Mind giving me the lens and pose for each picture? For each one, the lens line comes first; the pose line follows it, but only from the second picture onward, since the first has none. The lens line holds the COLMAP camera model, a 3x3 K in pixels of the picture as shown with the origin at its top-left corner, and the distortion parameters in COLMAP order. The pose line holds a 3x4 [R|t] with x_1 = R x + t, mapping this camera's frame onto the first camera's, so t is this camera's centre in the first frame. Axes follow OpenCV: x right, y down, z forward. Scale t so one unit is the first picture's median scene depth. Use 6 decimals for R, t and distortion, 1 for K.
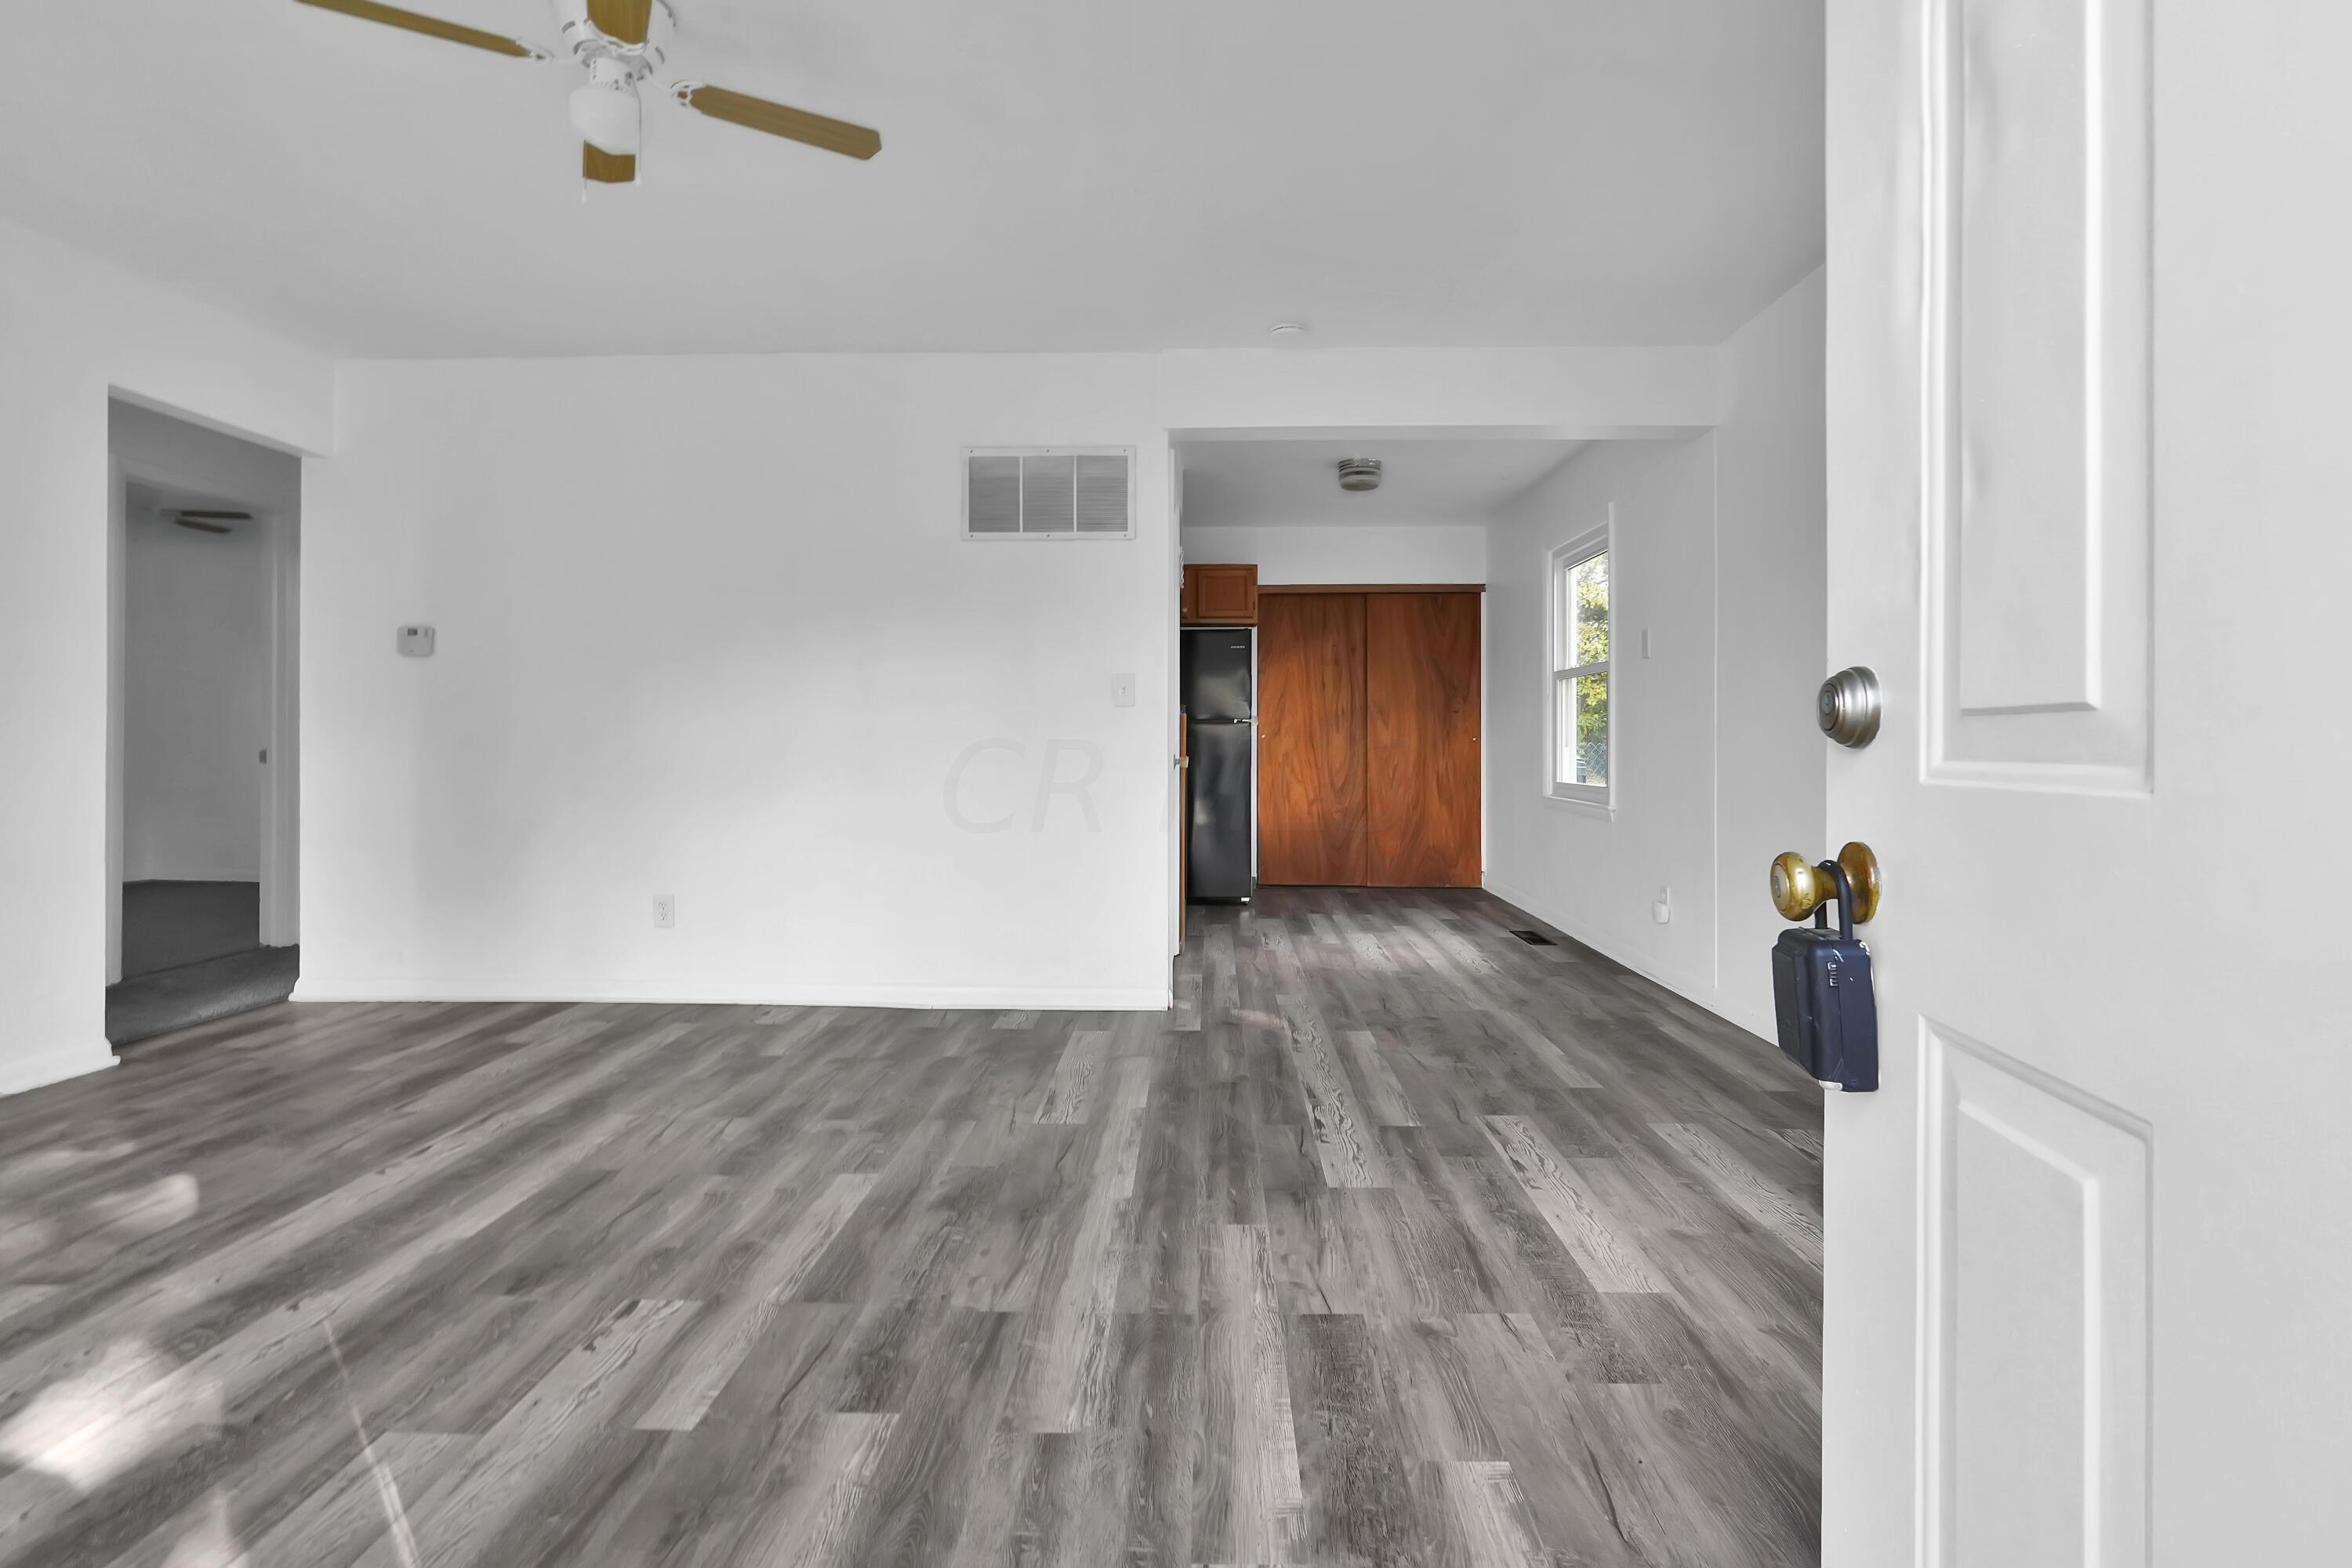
lens RADIAL K [[1091.6, 0, 1210.4], [0, 1091.6, 745.6], [0, 0, 1]] dist [-0.015697, 0.001258]
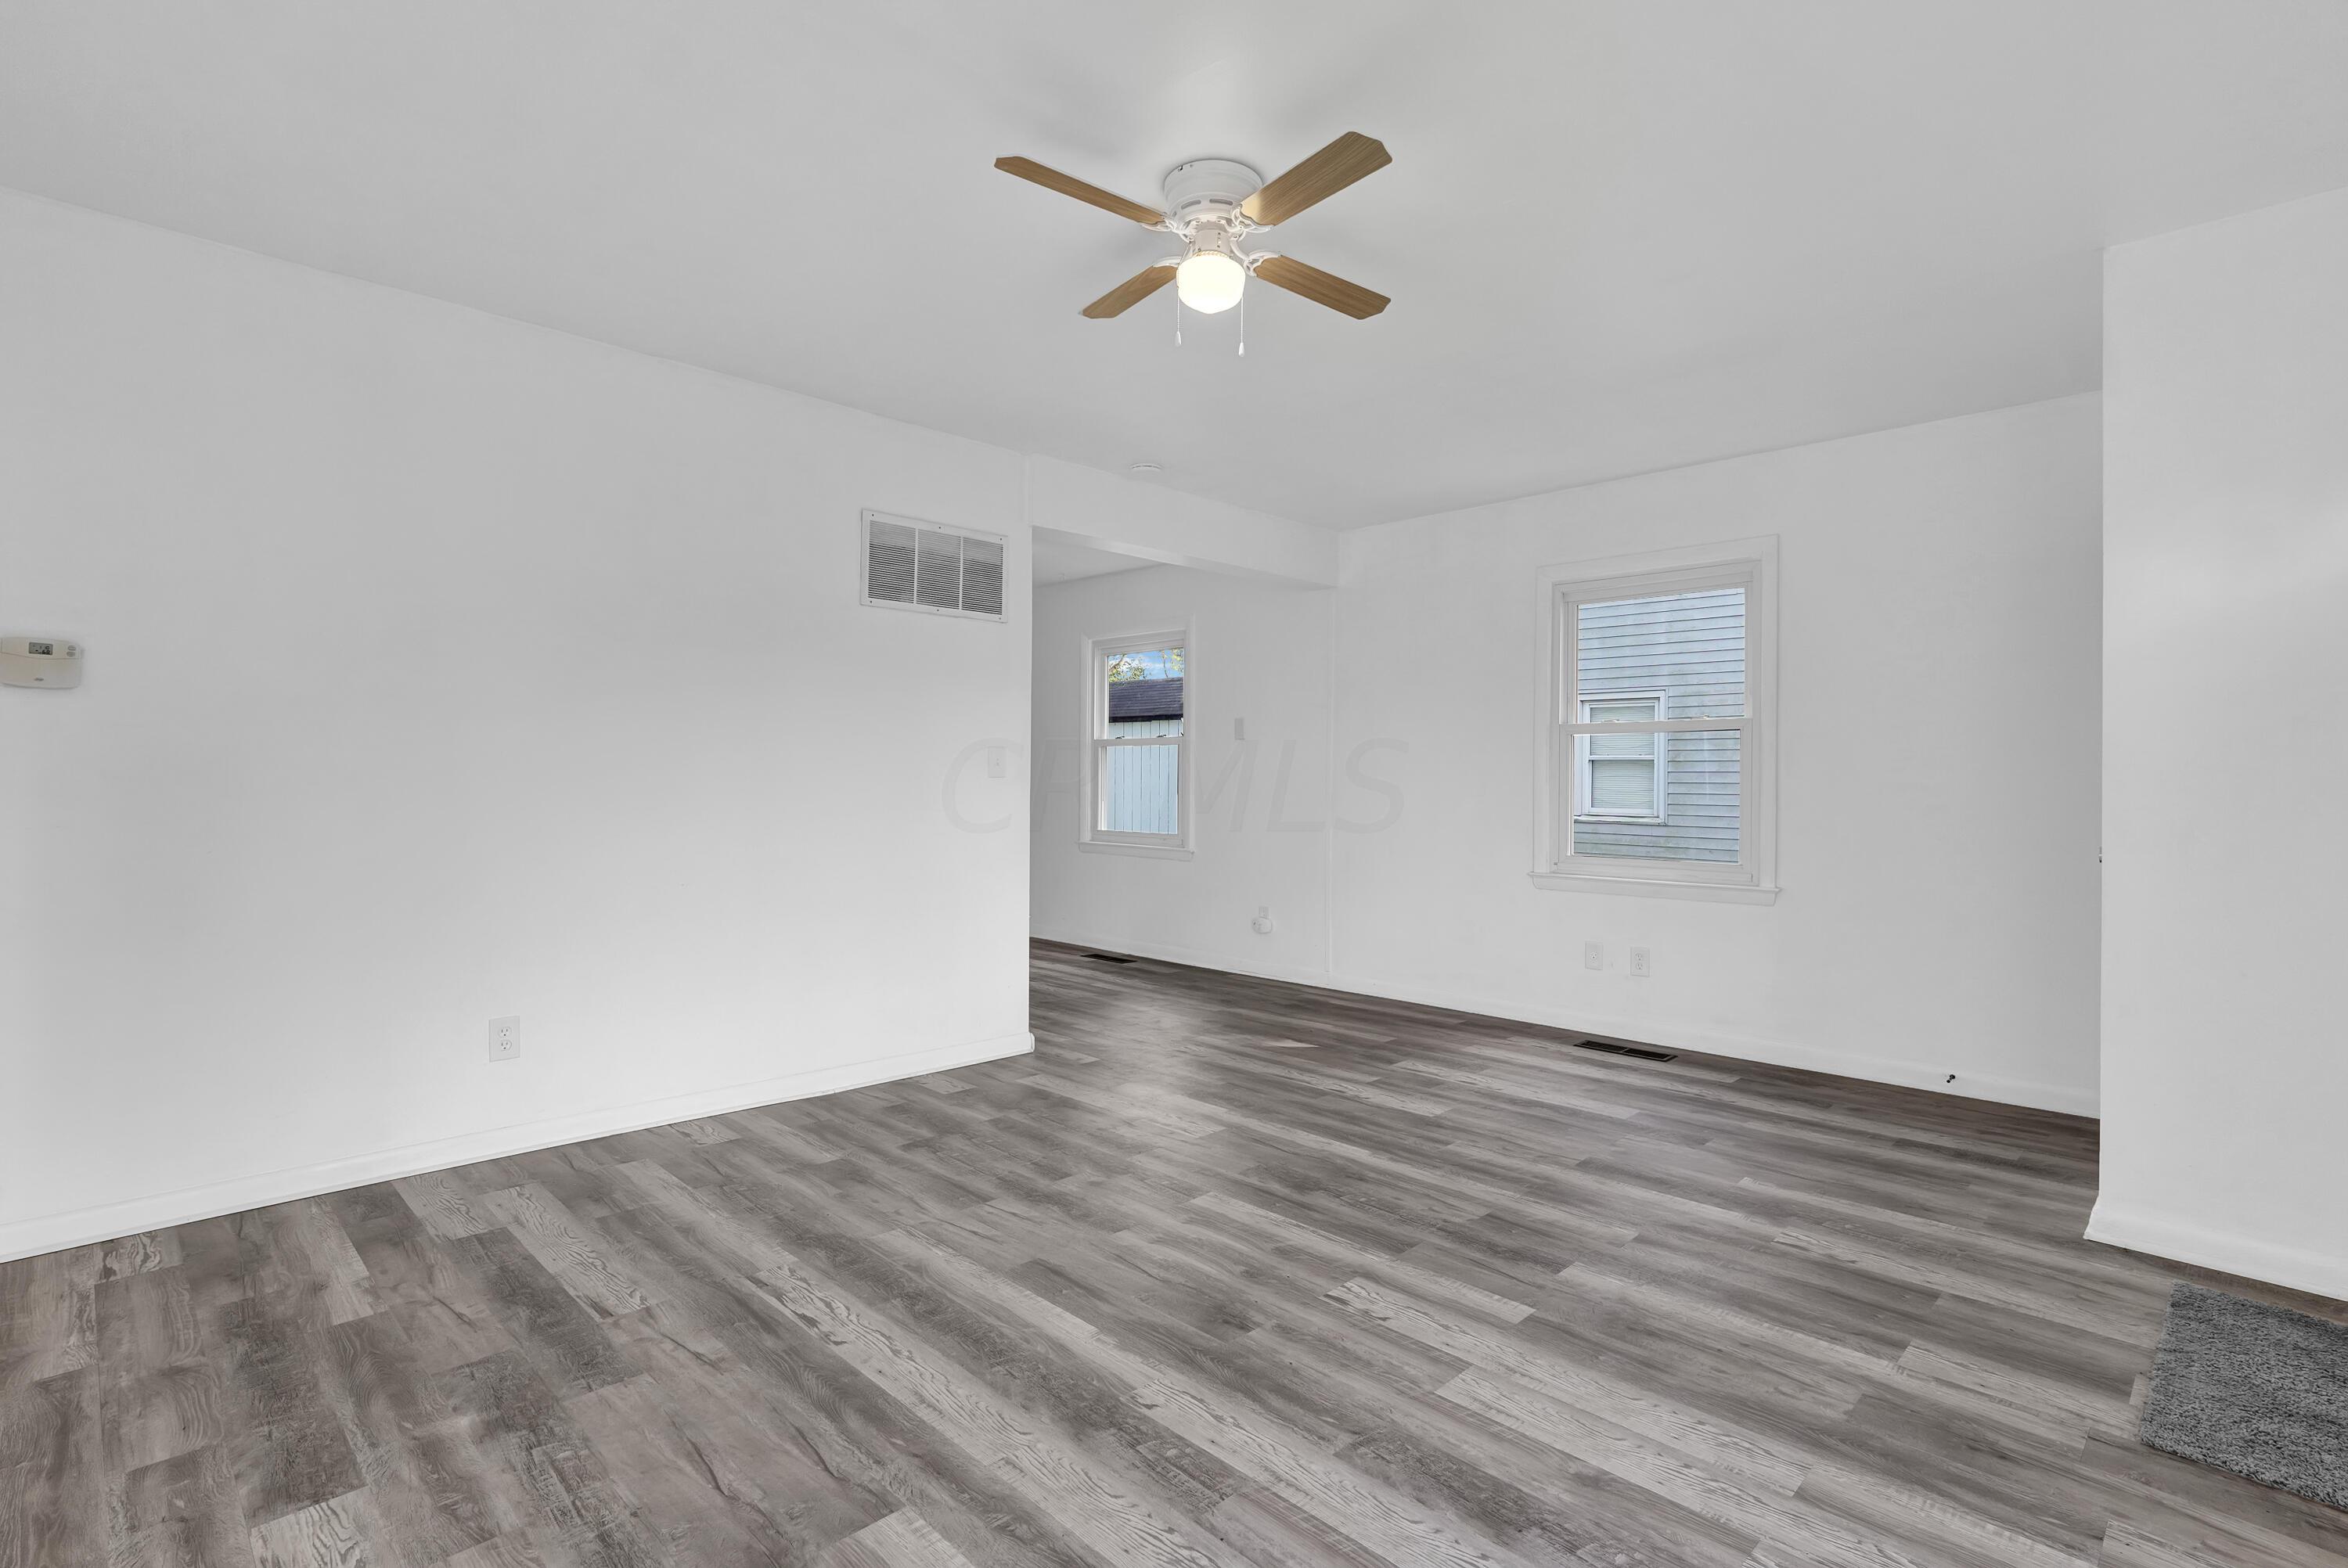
lens RADIAL K [[1089.6, 0, 1178.8], [0, 1089.6, 780.9], [0, 0, 1]] dist [-0.015697, 0.001258]
pose [[0.703249, 0.001398, 0.710942, -1.198753], [-0.002268, 0.999997, 0.000277, -0.054926], [-0.710940, -0.001807, 0.703250, 0.199314]]
